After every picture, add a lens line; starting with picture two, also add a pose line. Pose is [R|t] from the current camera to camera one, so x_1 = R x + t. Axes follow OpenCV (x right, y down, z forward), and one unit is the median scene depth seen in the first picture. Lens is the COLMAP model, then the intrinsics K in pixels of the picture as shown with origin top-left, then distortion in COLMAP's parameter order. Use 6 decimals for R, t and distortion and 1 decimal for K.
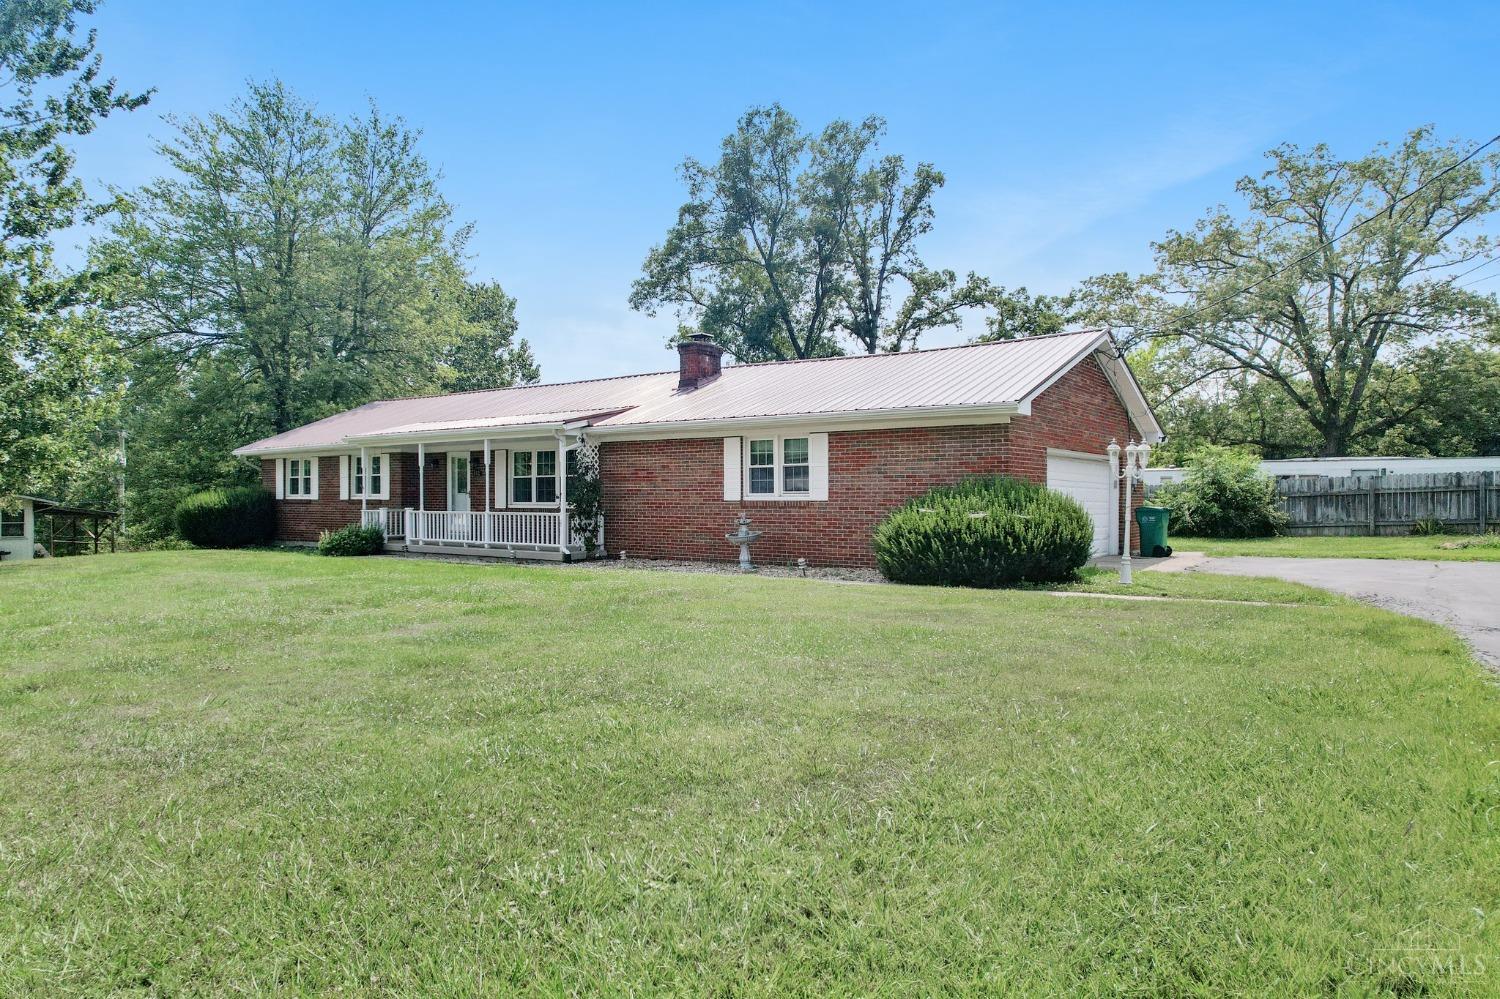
lens RADIAL K [[978.9, 0, 749.1], [0, 978.9, 492.2], [0, 0, 1]] dist [-0.063645, 0.049404]
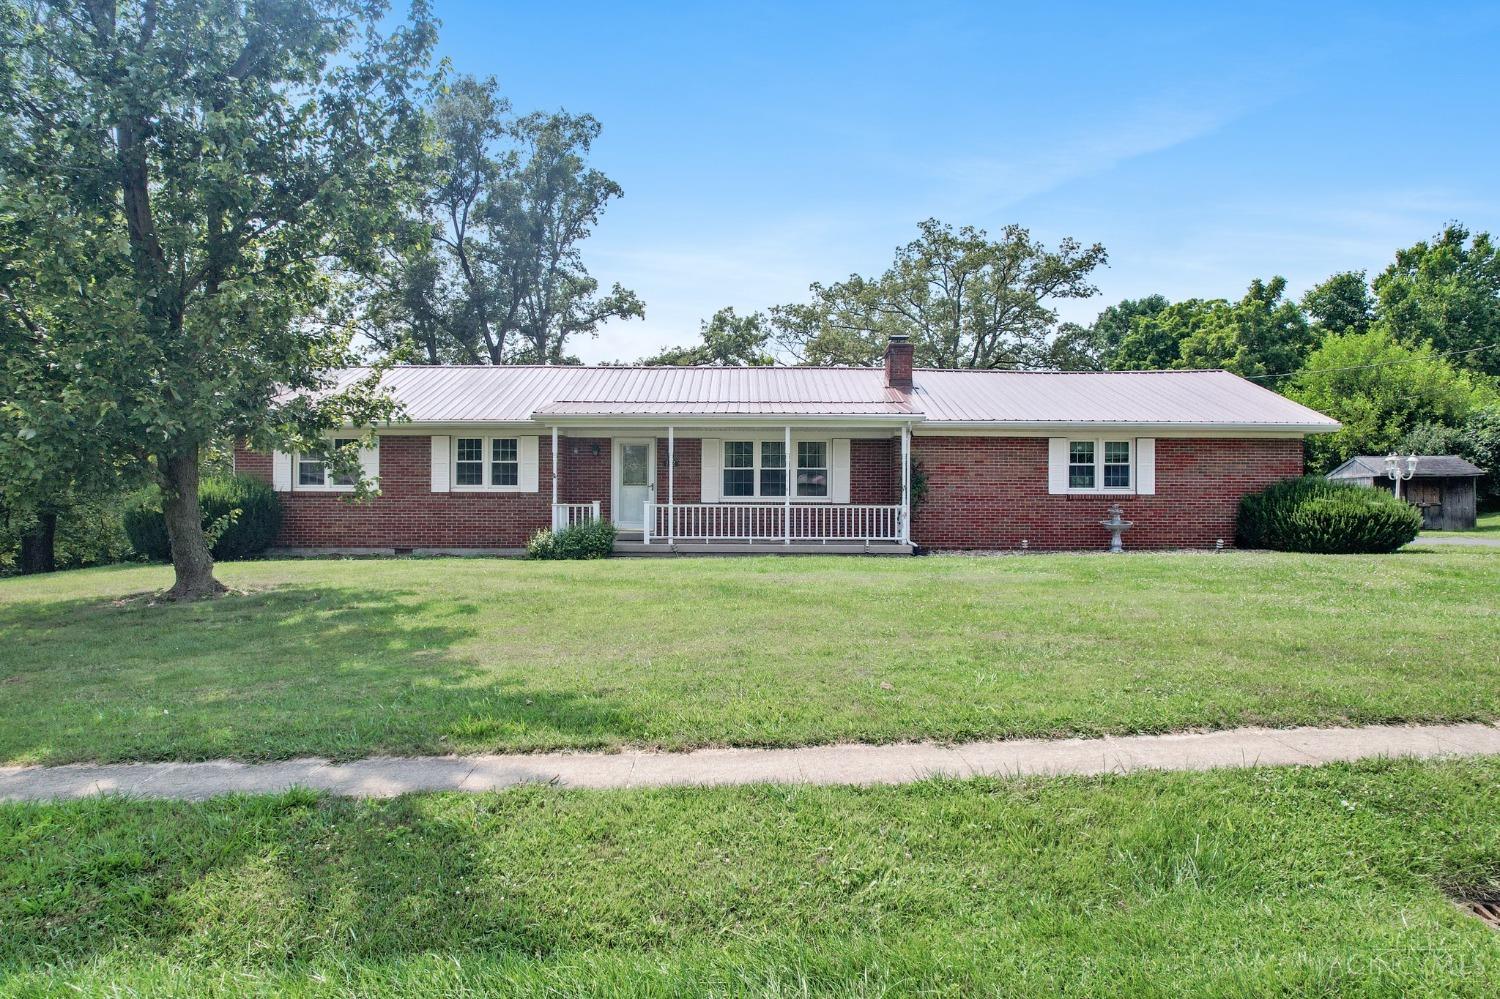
lens RADIAL K [[978.9, 0, 711.4], [0, 978.9, 507.7], [0, 0, 1]] dist [-0.063645, 0.049404]
pose [[0.798774, 0.000795, 0.601631, -0.822174], [-0.007043, 0.999943, 0.008029, 0.014477], [-0.601590, -0.010650, 0.798734, 0.280950]]
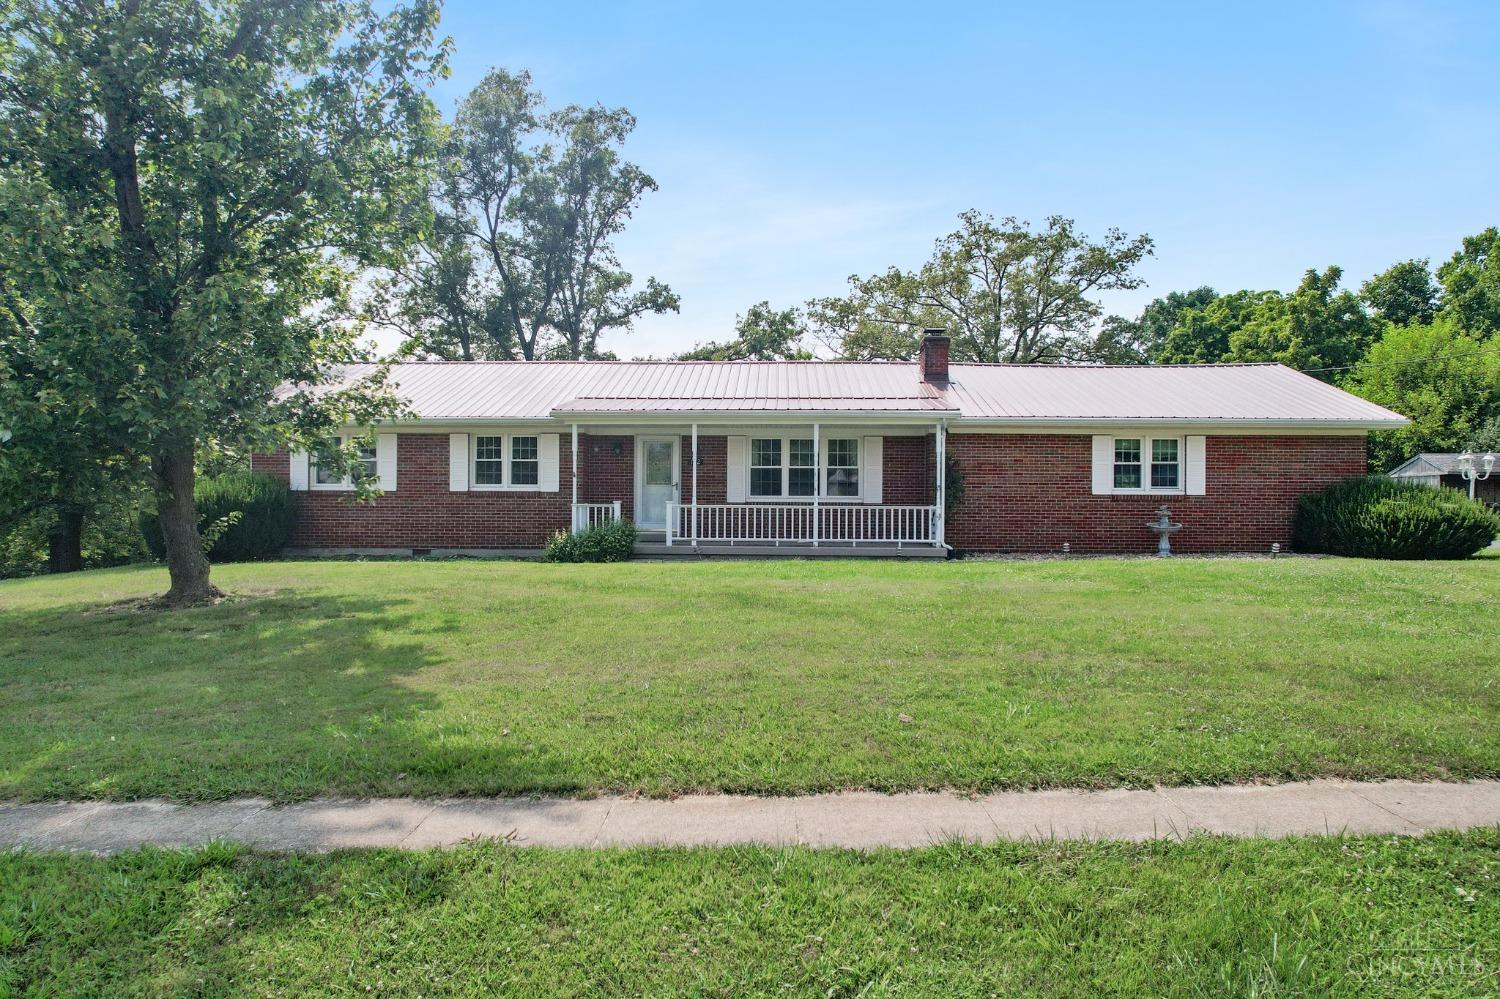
lens RADIAL K [[978.9, 0, 714.2], [0, 978.9, 504.3], [0, 0, 1]] dist [-0.063645, 0.049404]
pose [[0.821192, 0.001469, 0.570650, -0.790325], [-0.008250, 0.999923, 0.009298, 0.010527], [-0.570593, -0.012343, 0.821140, 0.301538]]
